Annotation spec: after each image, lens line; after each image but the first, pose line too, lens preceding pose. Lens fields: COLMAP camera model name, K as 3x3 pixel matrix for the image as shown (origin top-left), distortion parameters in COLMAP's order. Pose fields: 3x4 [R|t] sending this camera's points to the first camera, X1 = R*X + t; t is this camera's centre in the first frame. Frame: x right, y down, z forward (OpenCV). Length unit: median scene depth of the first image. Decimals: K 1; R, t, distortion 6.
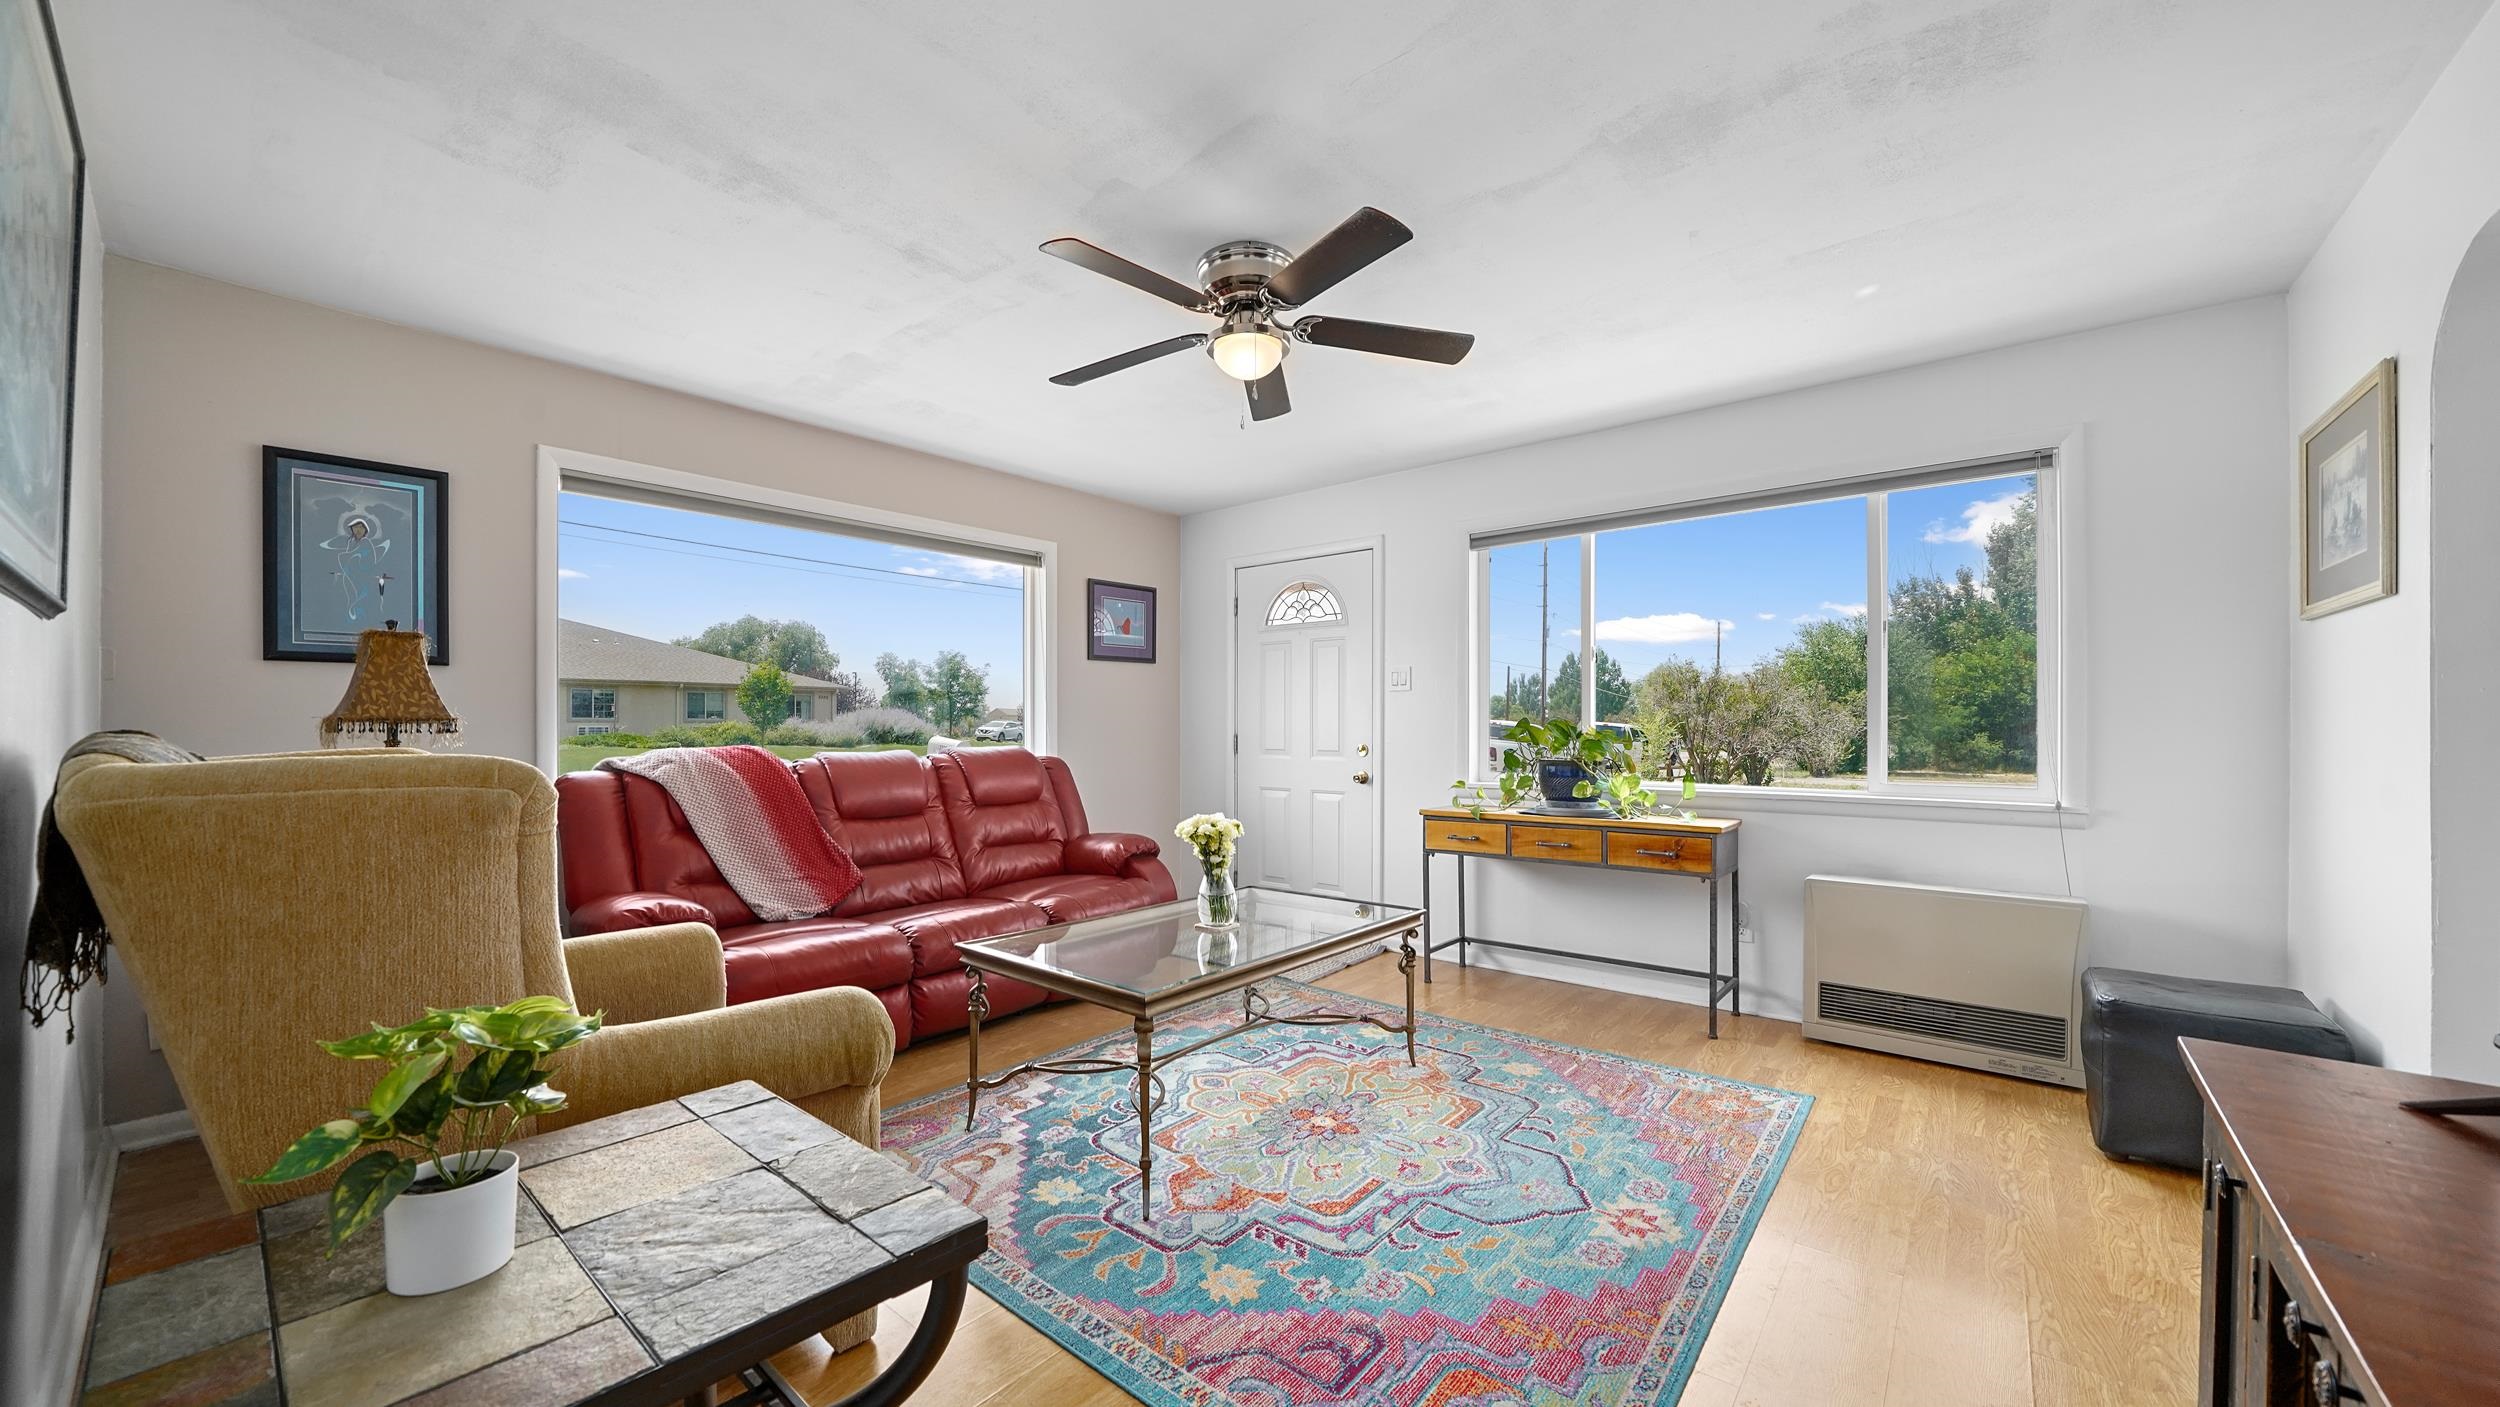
lens RADIAL K [[897.8, 0, 1231.2], [0, 897.8, 719.0], [0, 0, 1]] dist [-0.023752, 0.004714]
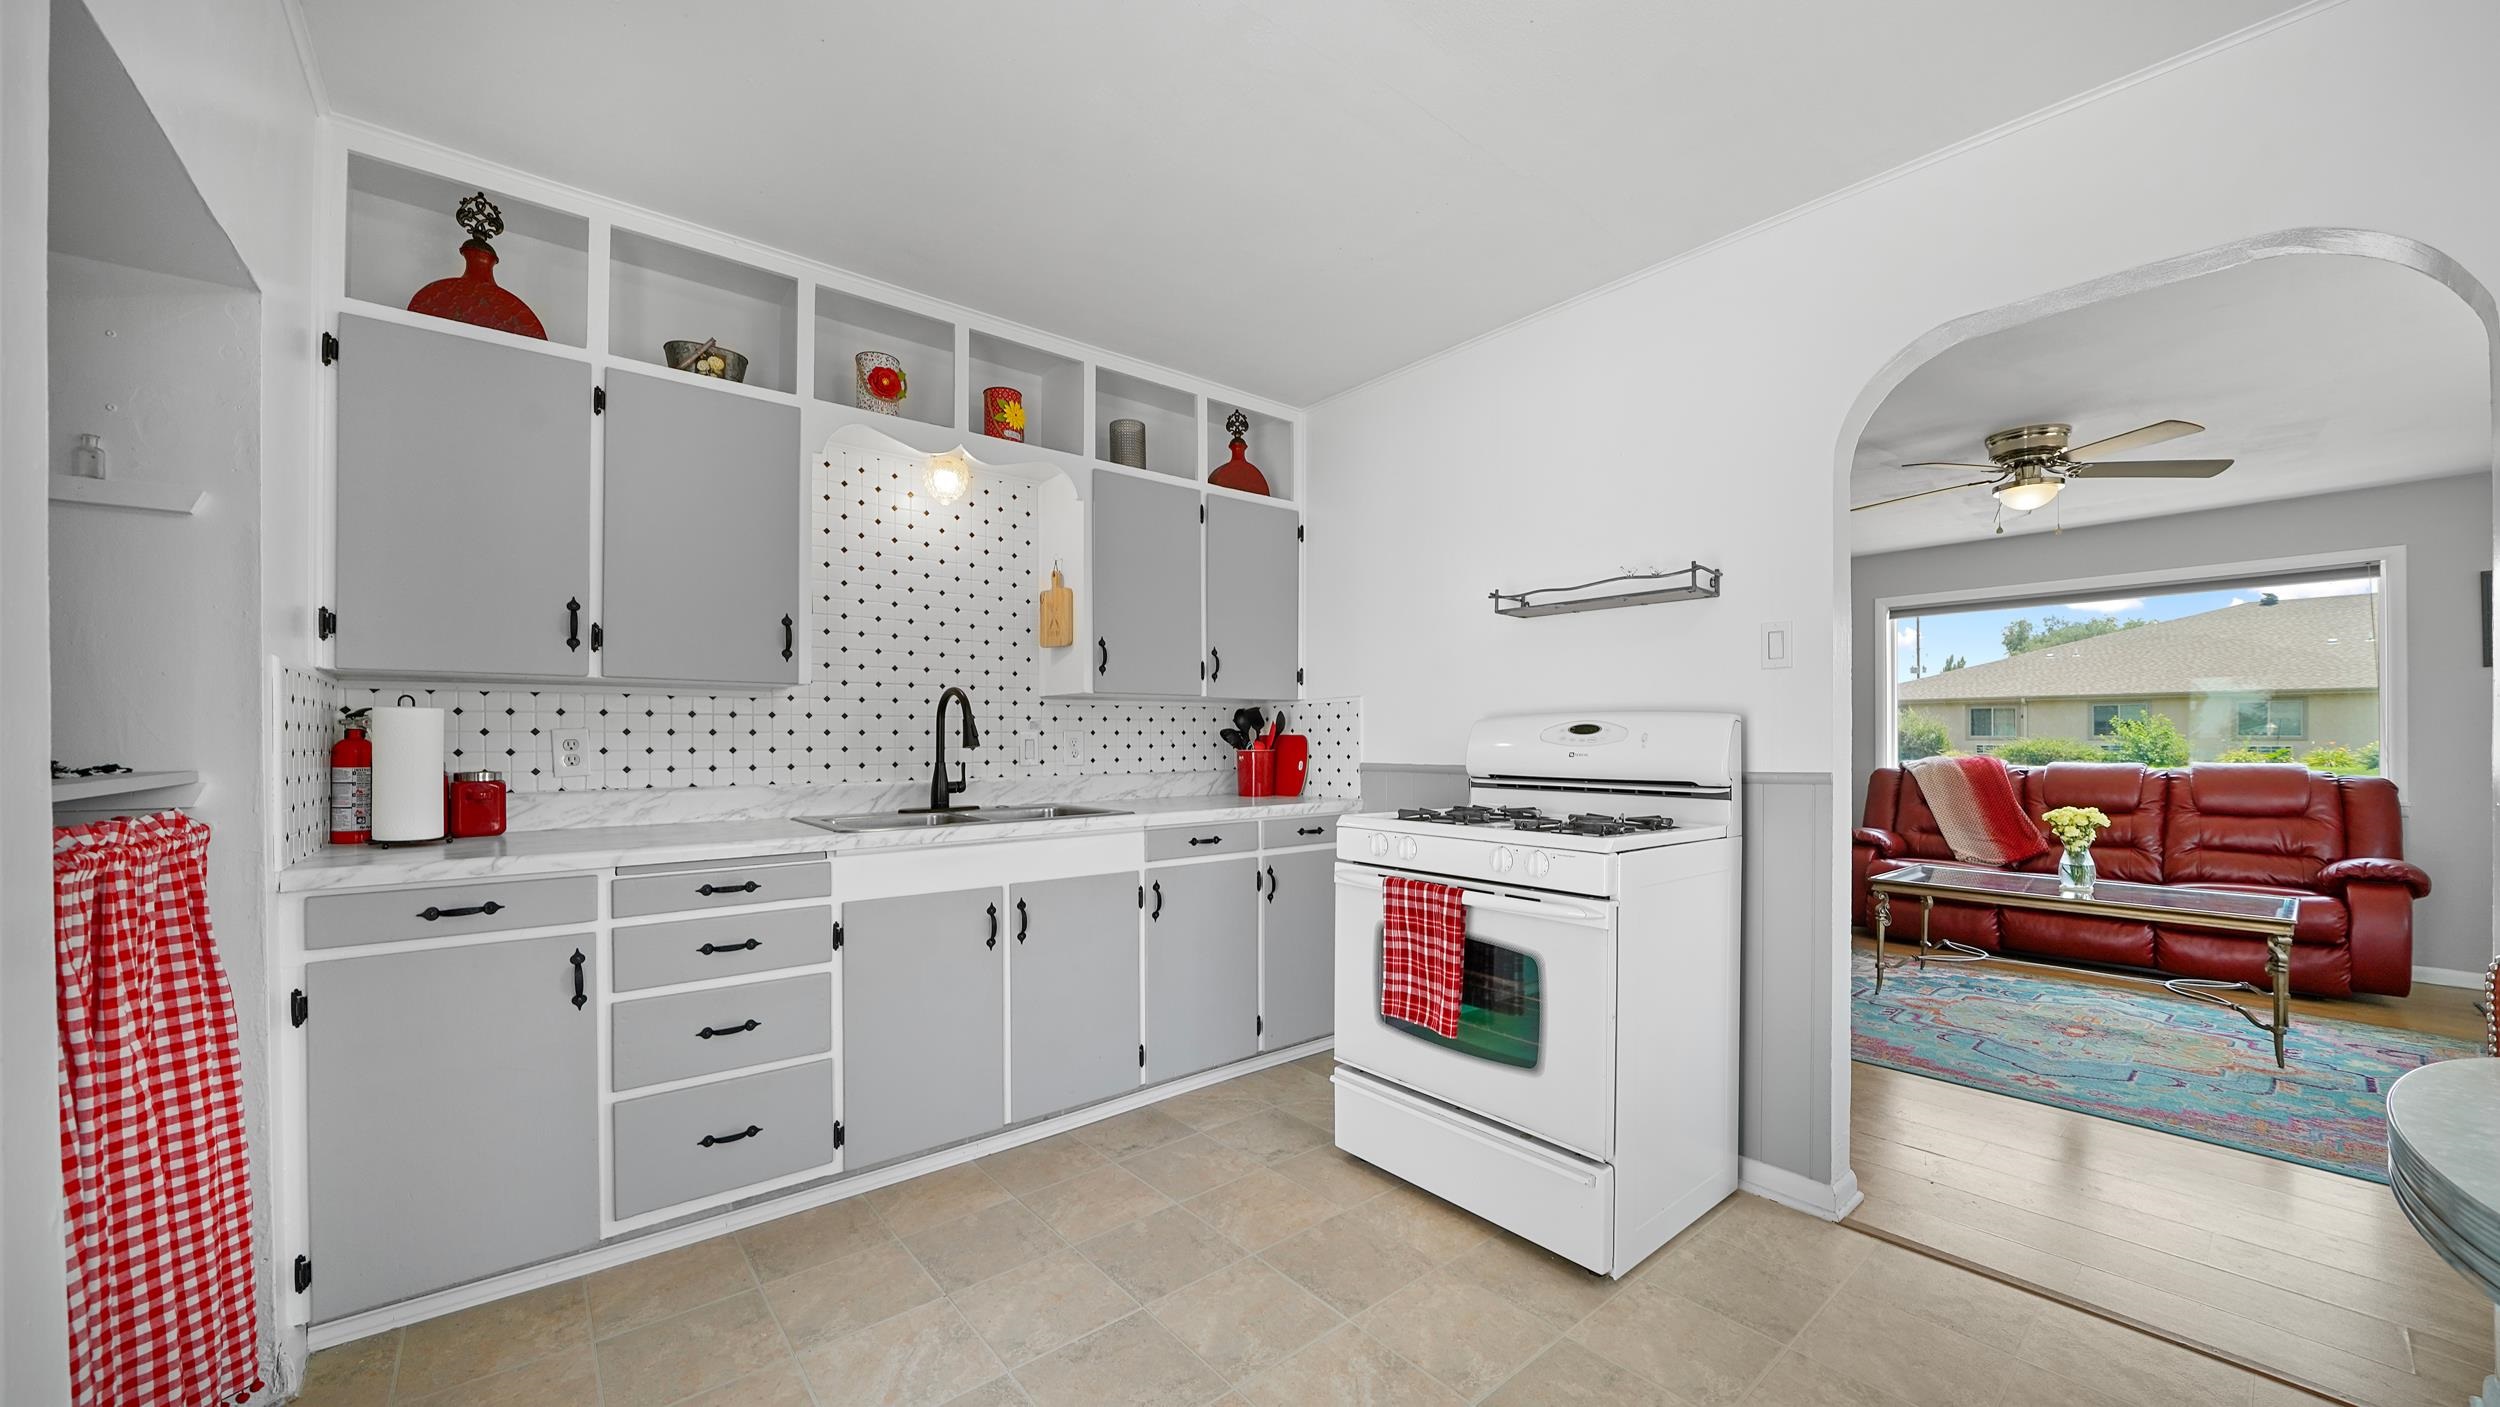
lens RADIAL K [[885.4, 0, 1257.2], [0, 885.4, 754.3], [0, 0, 1]] dist [-0.018457, -0.000045]
pose [[-0.170391, 0.012924, -0.985292, 1.295604], [0.004848, 0.999913, 0.012277, 0.001623], [0.985365, -0.002685, -0.170439, -0.011388]]
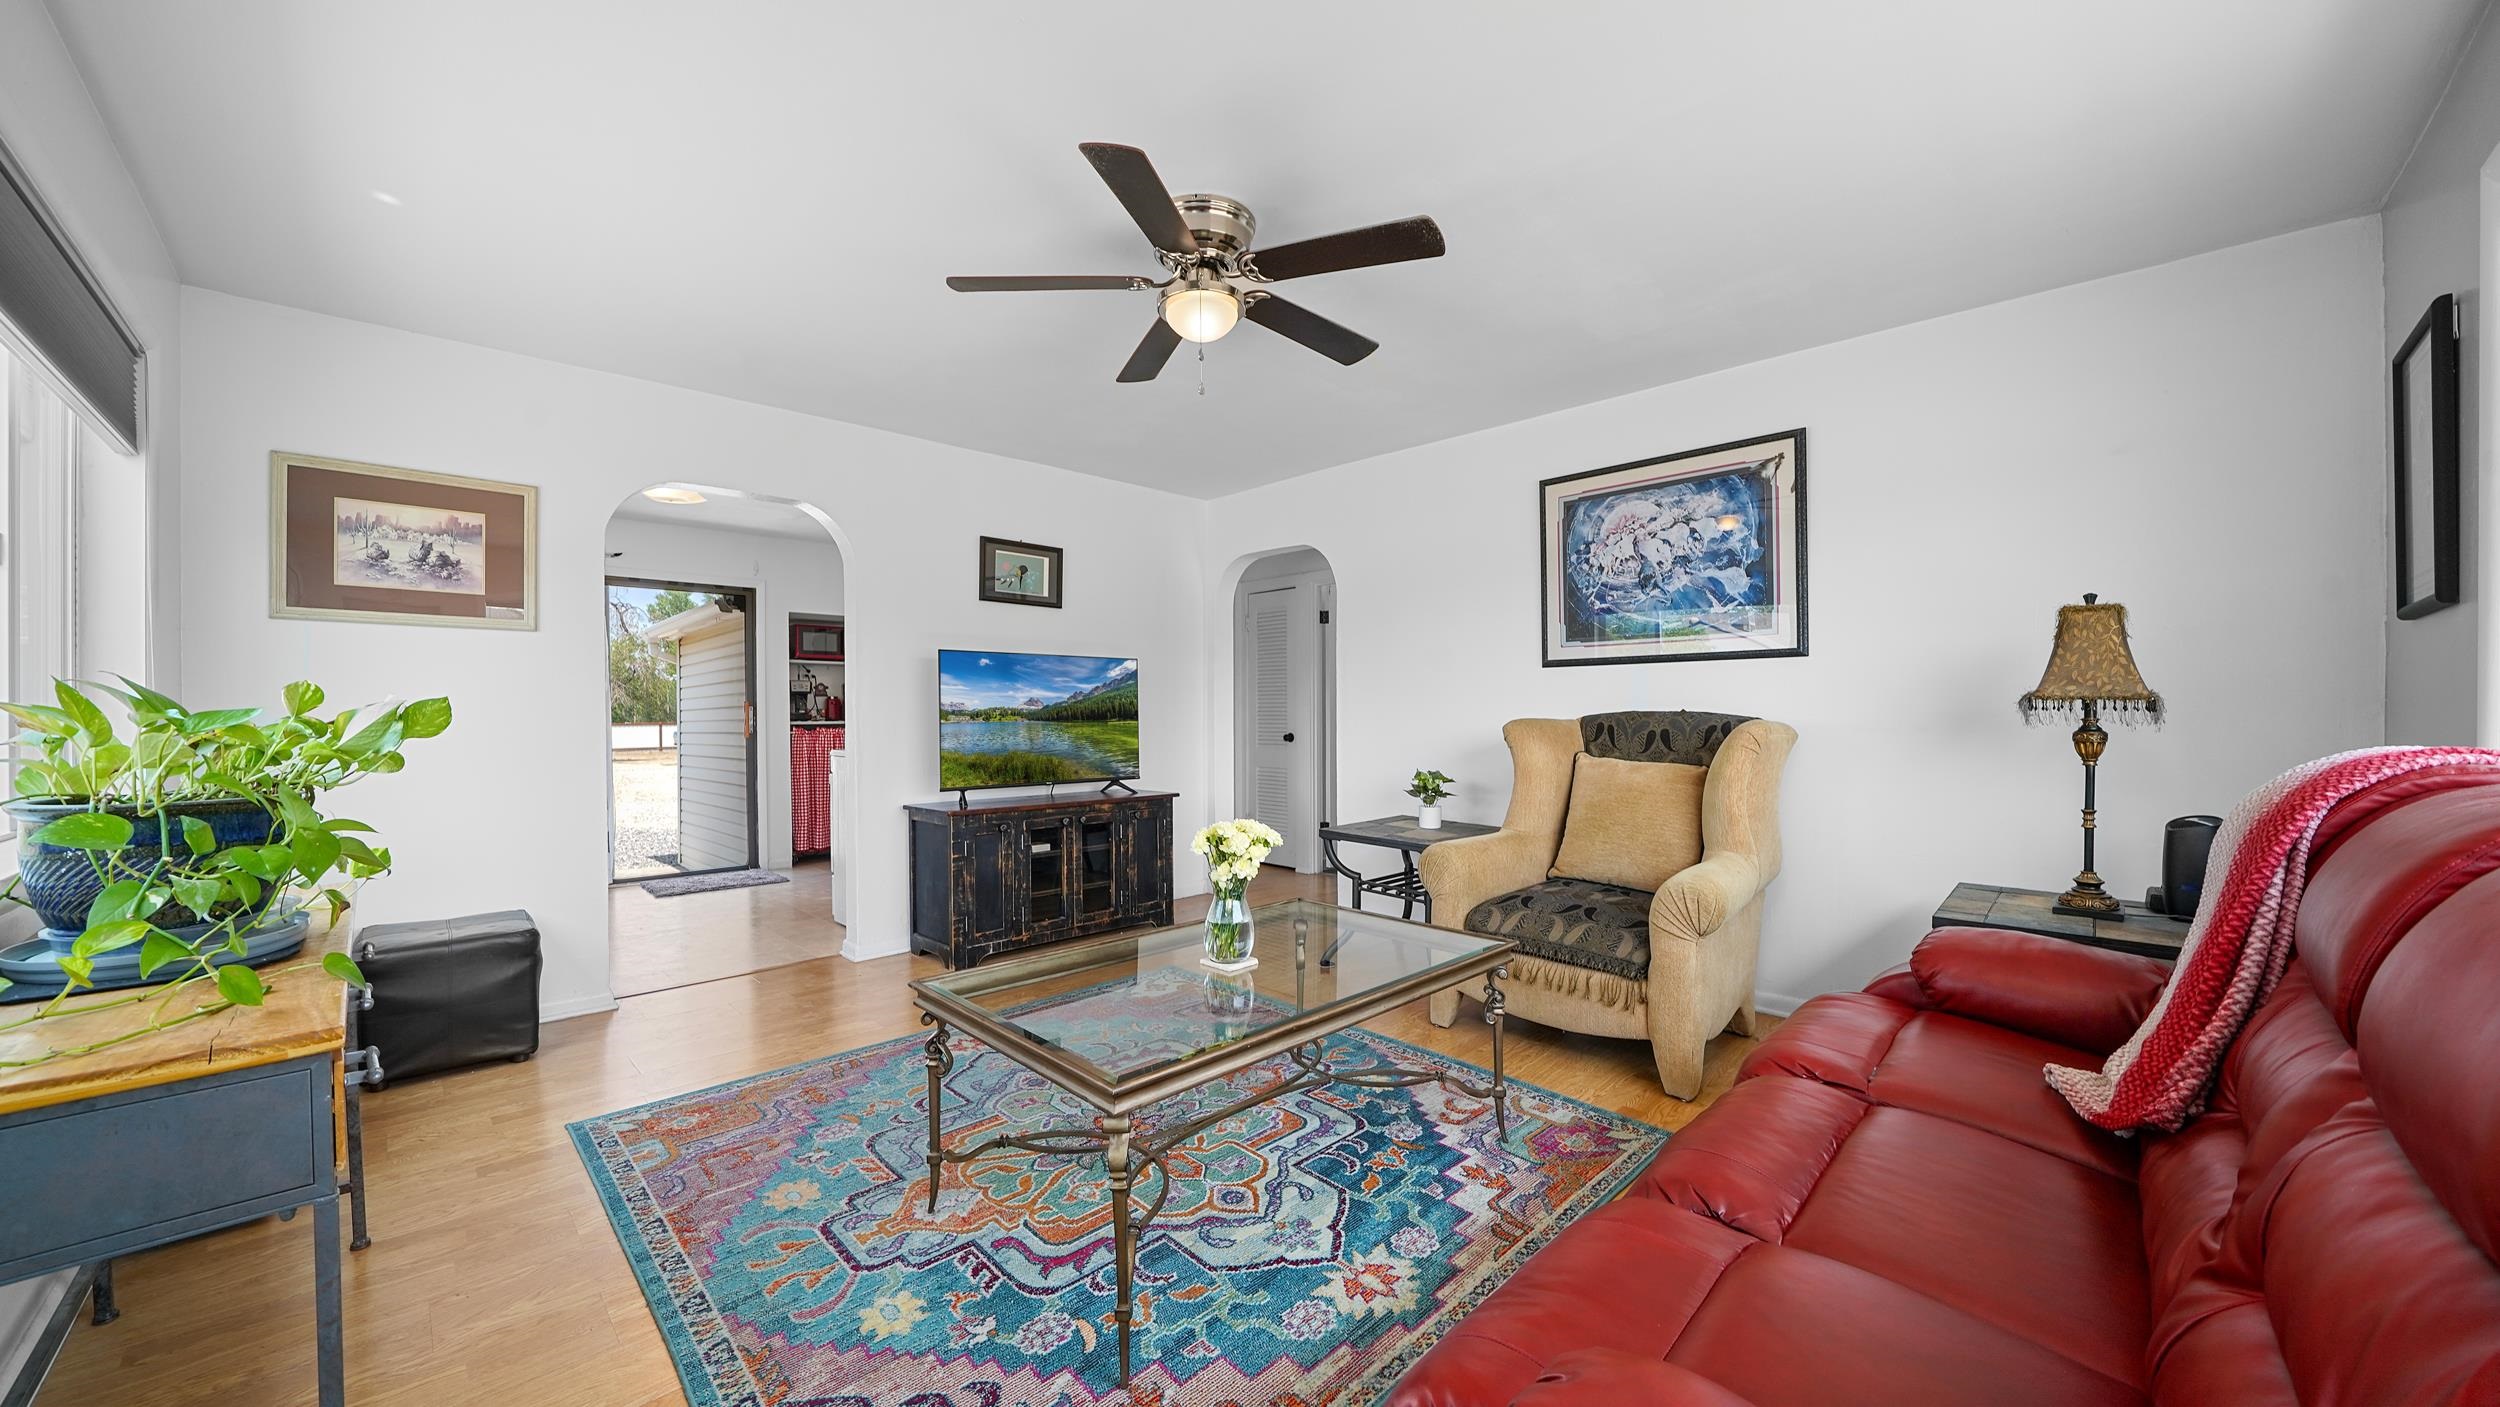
lens RADIAL K [[897.8, 0, 1231.2], [0, 897.8, 719.0], [0, 0, 1]] dist [-0.023752, 0.004714]
pose [[-0.995157, 0.004889, 0.098174, -0.082522], [0.004760, 0.999987, -0.001546, 0.016990], [-0.098180, -0.001071, -0.995168, 1.522534]]
